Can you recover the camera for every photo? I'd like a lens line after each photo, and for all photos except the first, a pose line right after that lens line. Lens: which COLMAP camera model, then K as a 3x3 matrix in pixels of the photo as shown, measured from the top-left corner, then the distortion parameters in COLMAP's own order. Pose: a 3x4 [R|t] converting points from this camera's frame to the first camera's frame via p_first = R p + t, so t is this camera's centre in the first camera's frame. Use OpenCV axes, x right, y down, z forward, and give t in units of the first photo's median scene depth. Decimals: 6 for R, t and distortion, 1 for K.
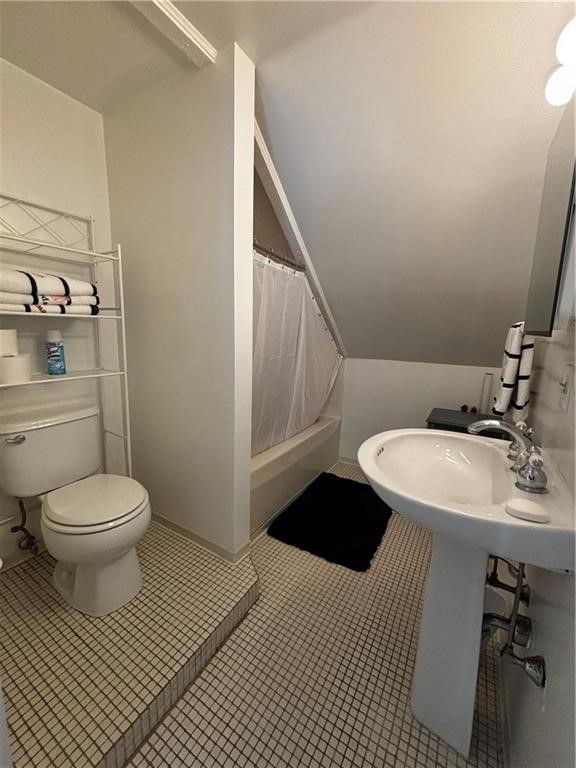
lens RADIAL K [[312.3, 0, 289.0], [0, 312.3, 383.9], [0, 0, 1]] dist [0.001267, 0.000140]
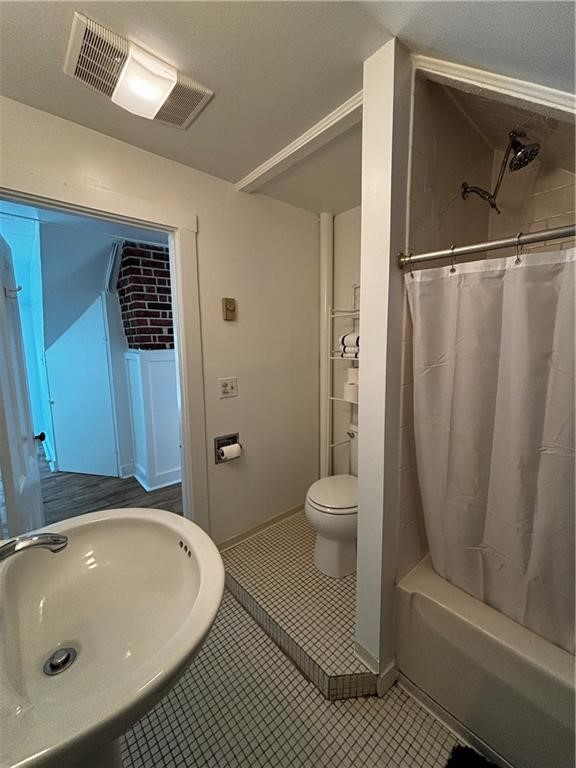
lens RADIAL K [[312.3, 0, 289.8], [0, 312.3, 384.0], [0, 0, 1]] dist [0.001267, 0.000140]
pose [[-0.311410, 0.090823, -0.945925, 0.708323], [-0.165785, 0.974964, 0.148190, -0.255328], [0.935702, 0.202969, -0.288557, 1.084795]]
